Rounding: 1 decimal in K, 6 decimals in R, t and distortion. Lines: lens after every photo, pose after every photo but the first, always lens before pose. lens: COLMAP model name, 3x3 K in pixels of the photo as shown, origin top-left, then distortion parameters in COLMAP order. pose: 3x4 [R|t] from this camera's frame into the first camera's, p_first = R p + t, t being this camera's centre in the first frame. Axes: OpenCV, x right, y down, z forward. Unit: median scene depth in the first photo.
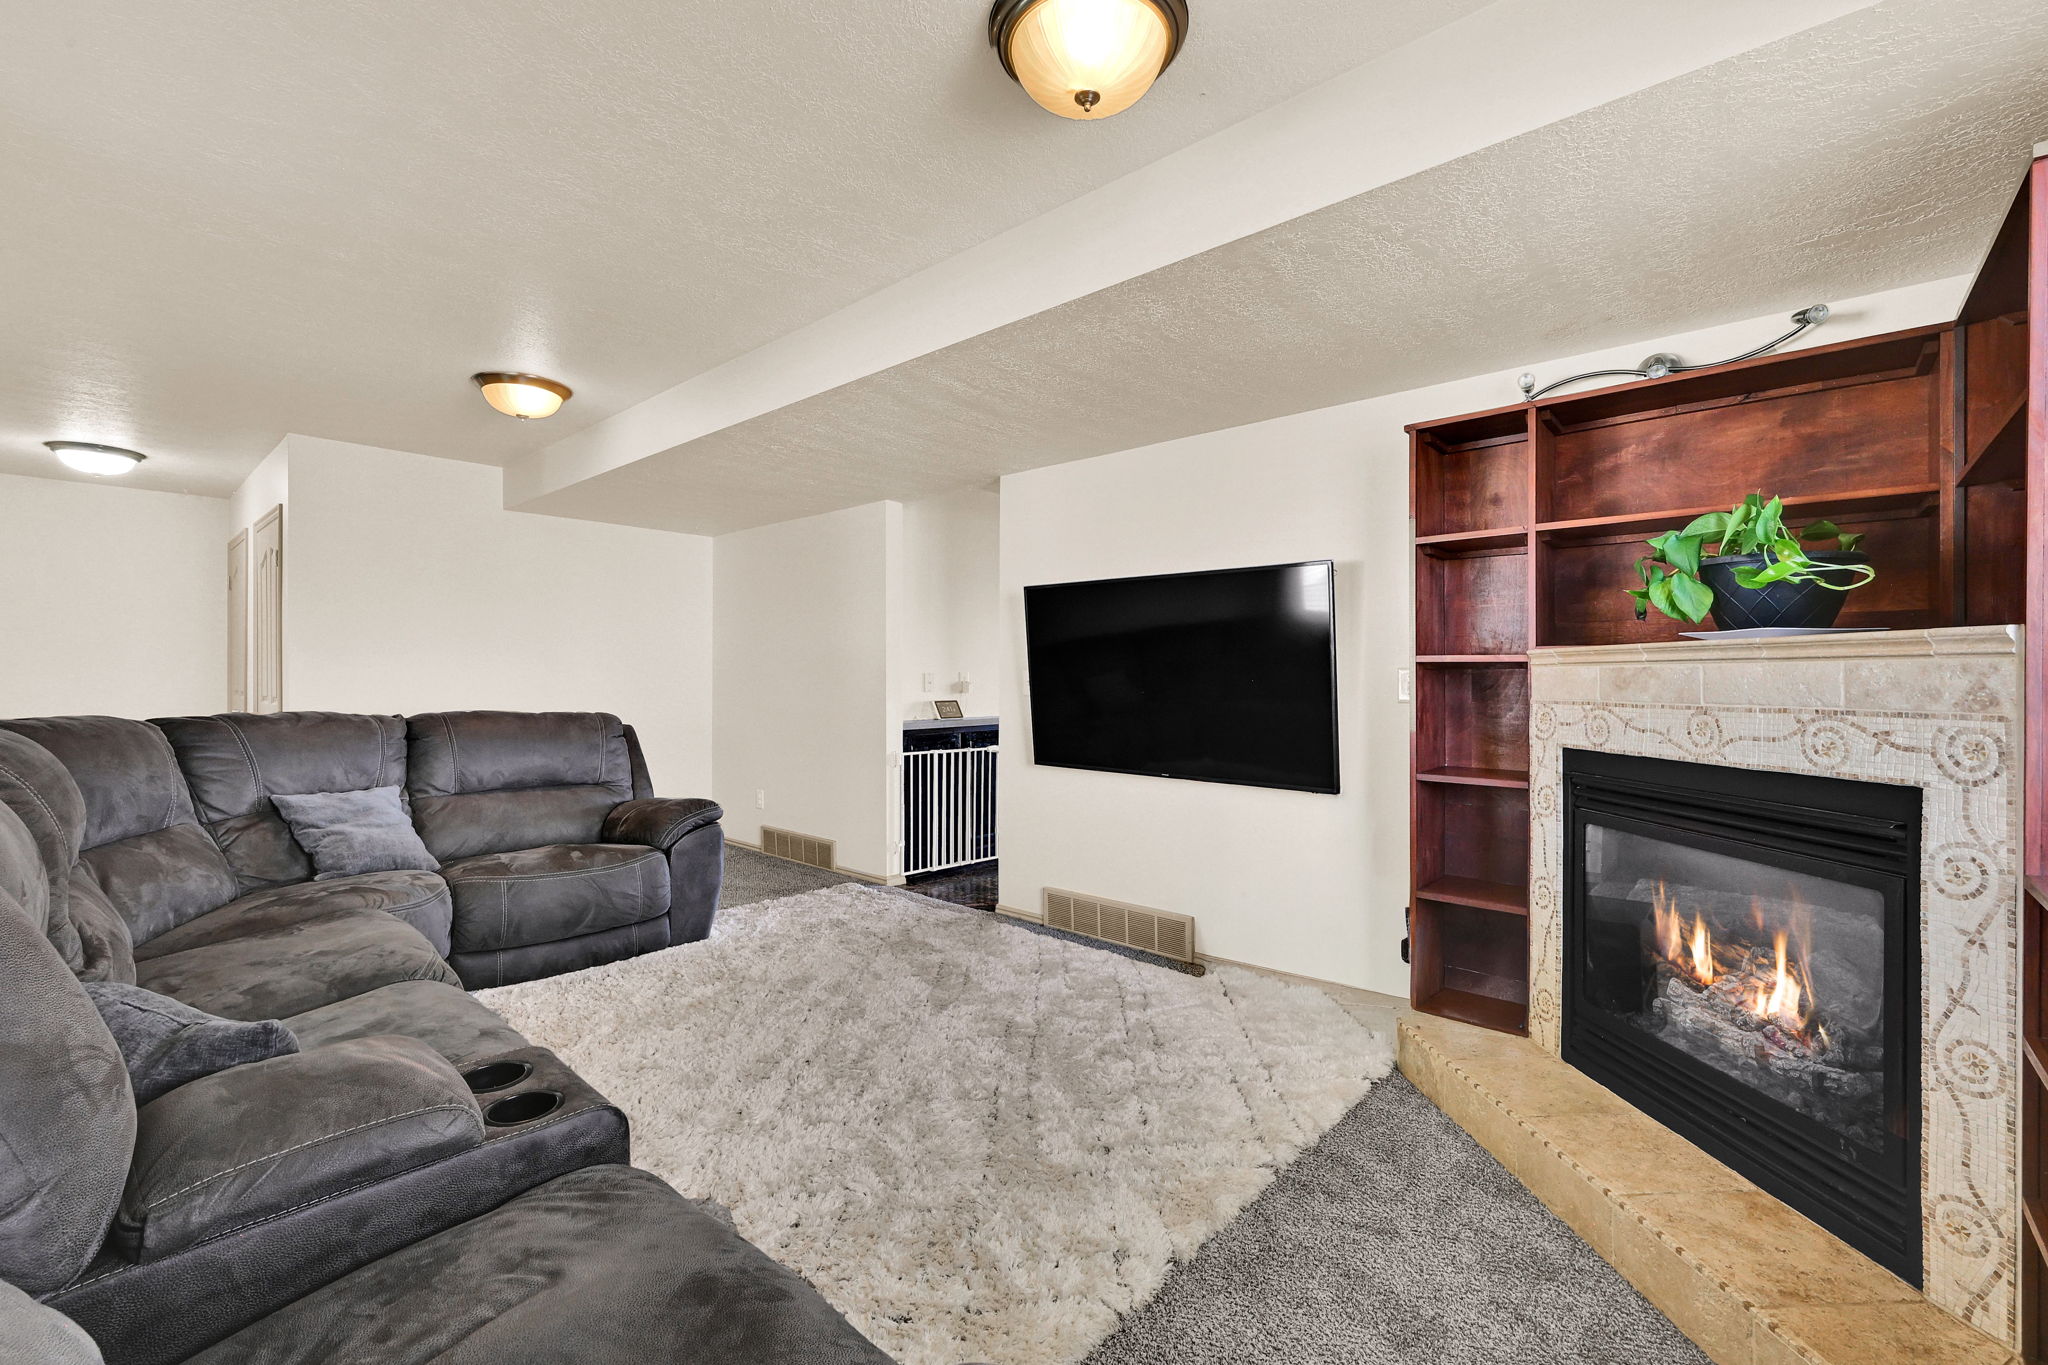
lens RADIAL K [[836.3, 0, 1024.0], [0, 836.3, 682.5], [0, 0, 1]] dist [0.001030, 0.000201]
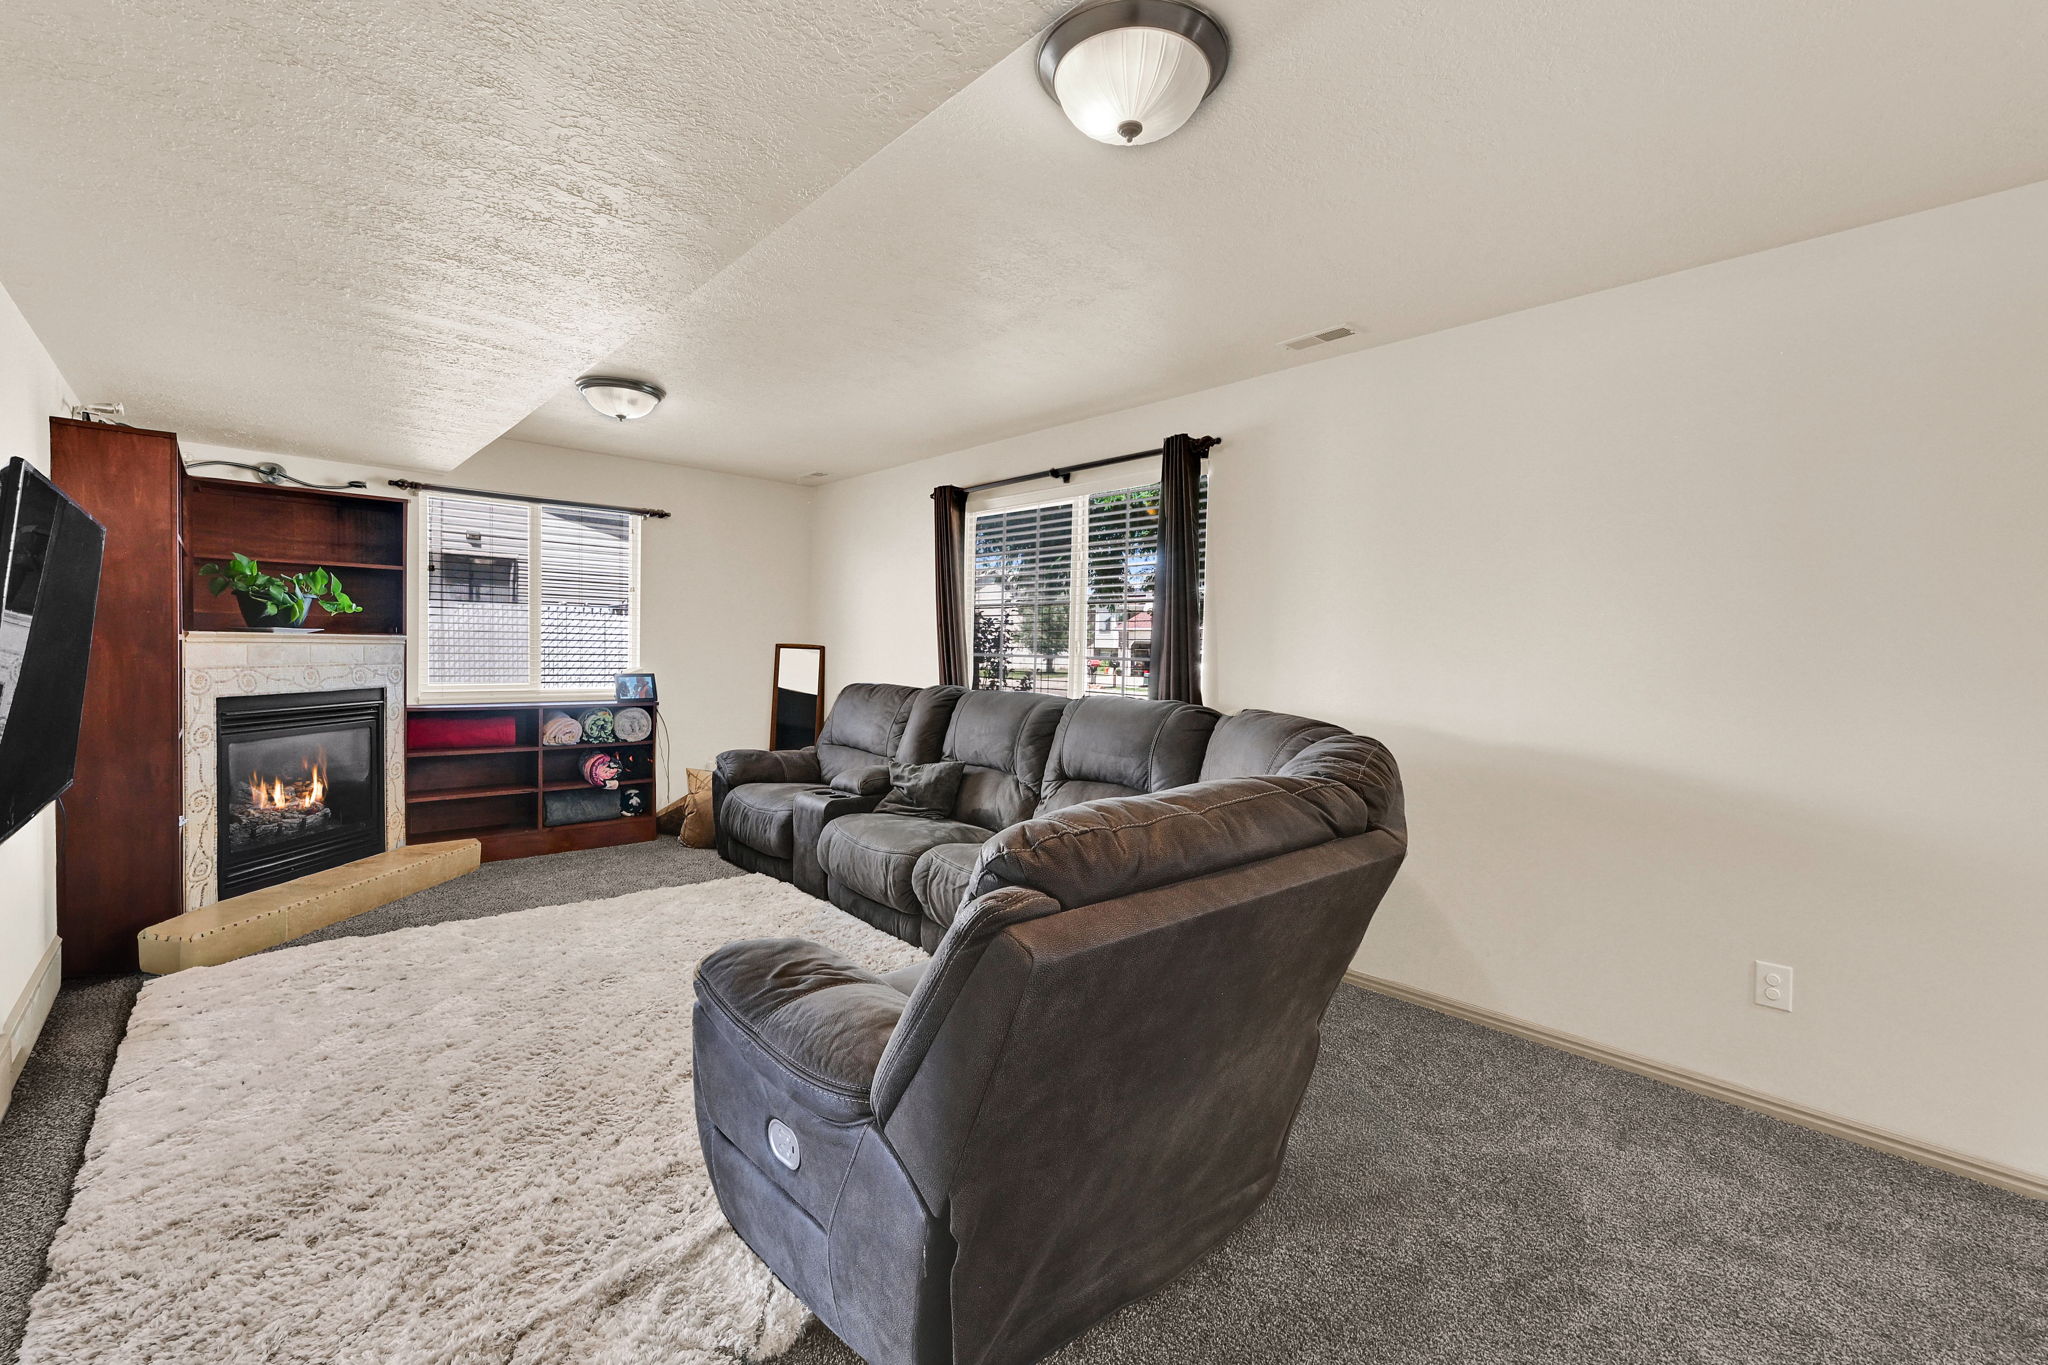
lens RADIAL K [[836.3, 0, 1024.0], [0, 836.3, 682.5], [0, 0, 1]] dist [0.001030, 0.000201]
pose [[-0.990349, -0.017744, 0.137455, -1.066115], [-0.011446, 0.998854, 0.046476, -0.038612], [-0.138122, 0.044454, -0.989417, 2.421845]]
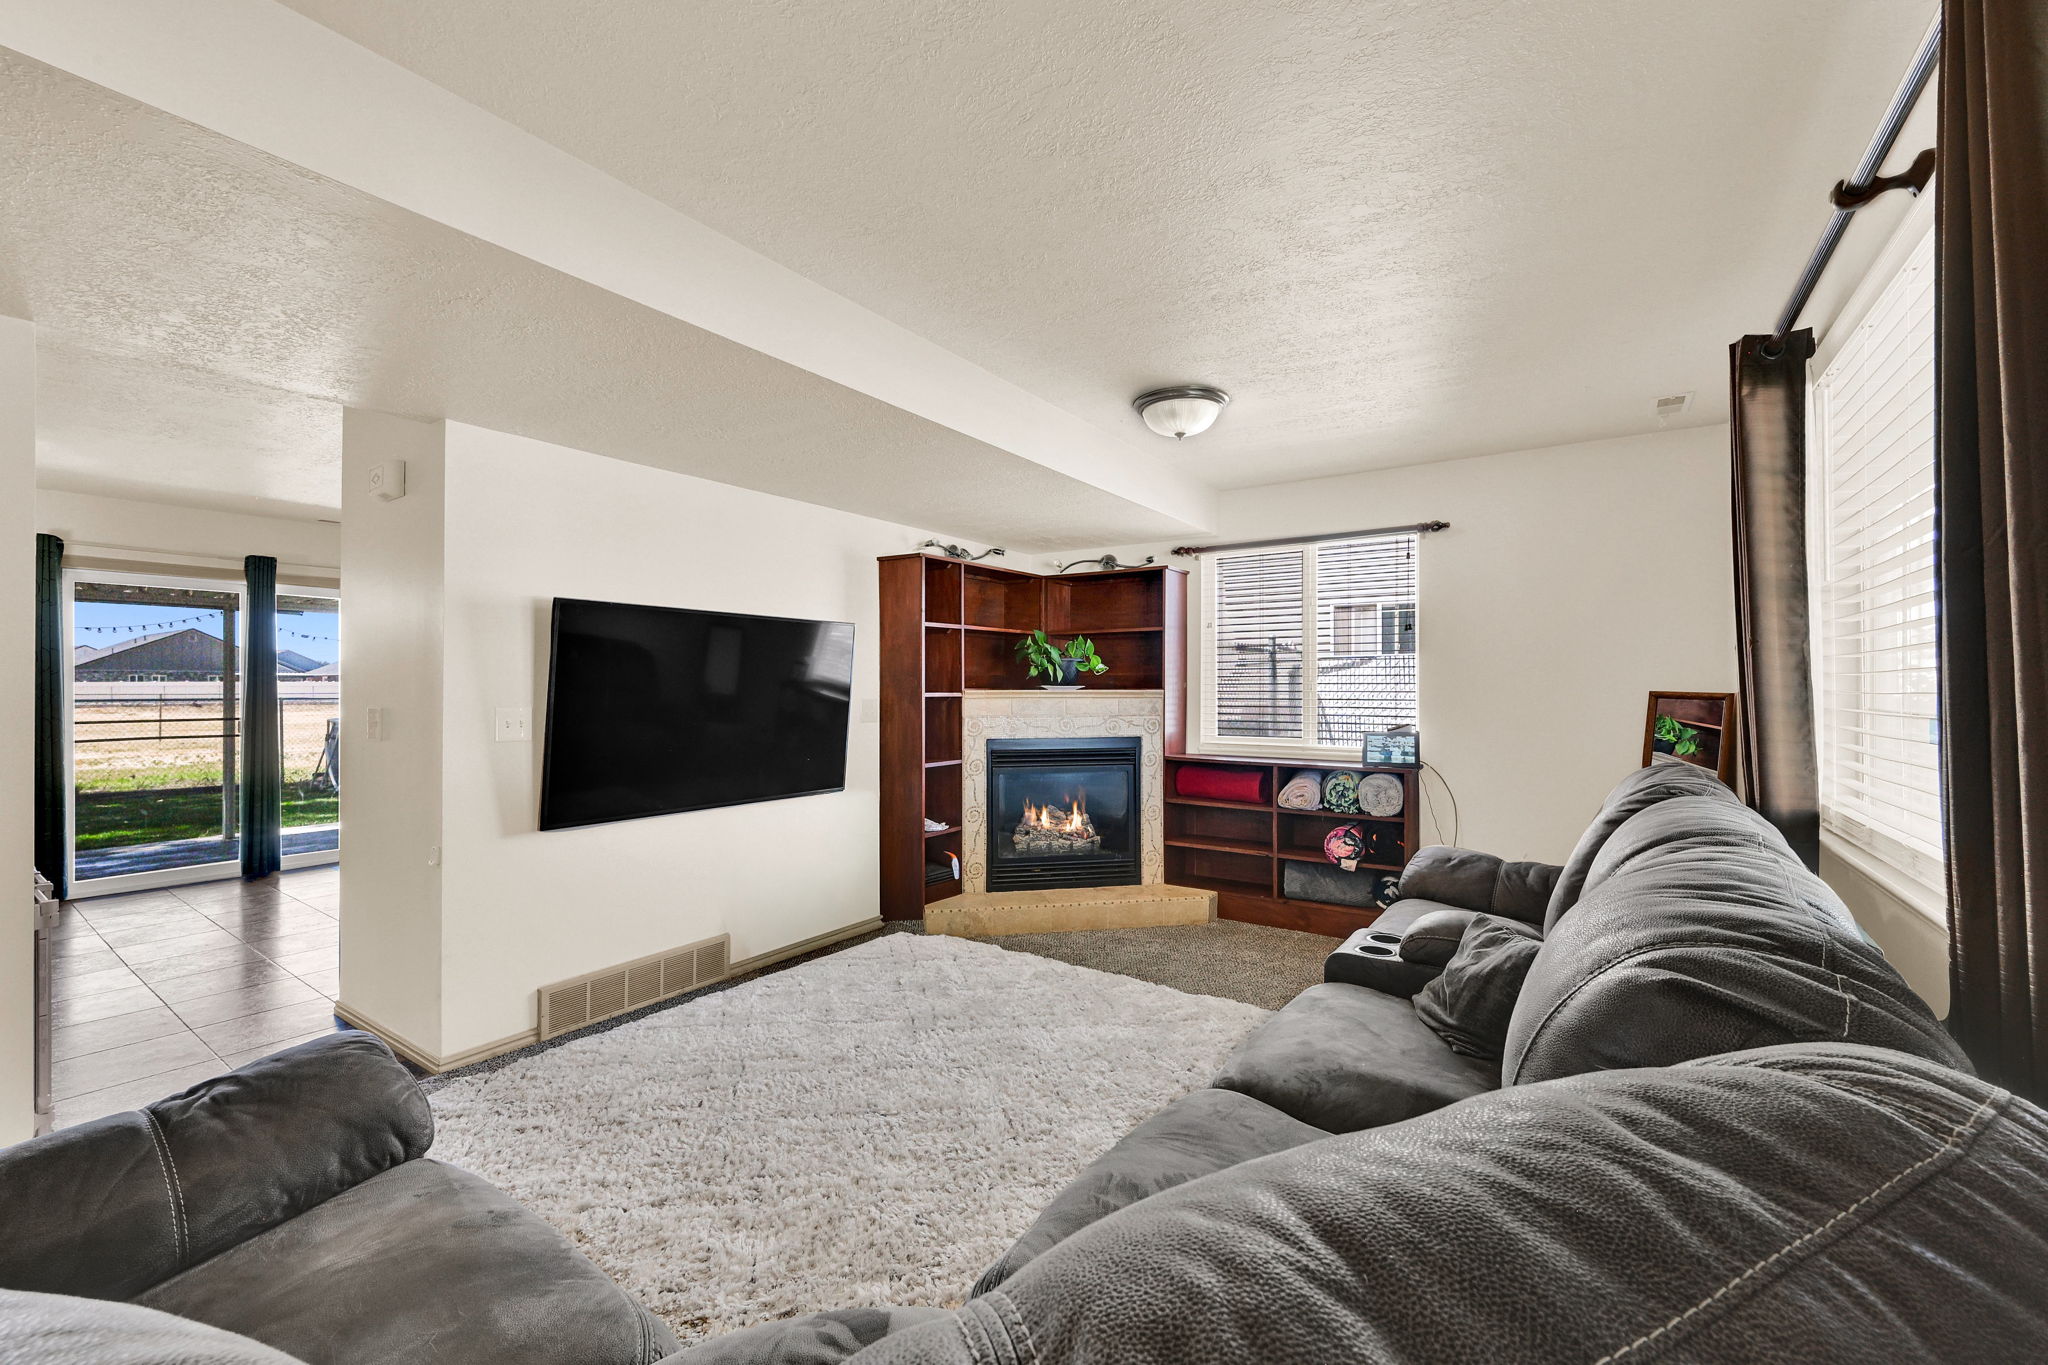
lens RADIAL K [[836.3, 0, 1024.0], [0, 836.3, 682.5], [0, 0, 1]] dist [0.001030, 0.000201]
pose [[-0.103223, 0.010281, 0.994605, -1.468920], [0.009320, 0.999913, -0.009368, -0.042413], [-0.994615, 0.008302, -0.103310, 1.200575]]
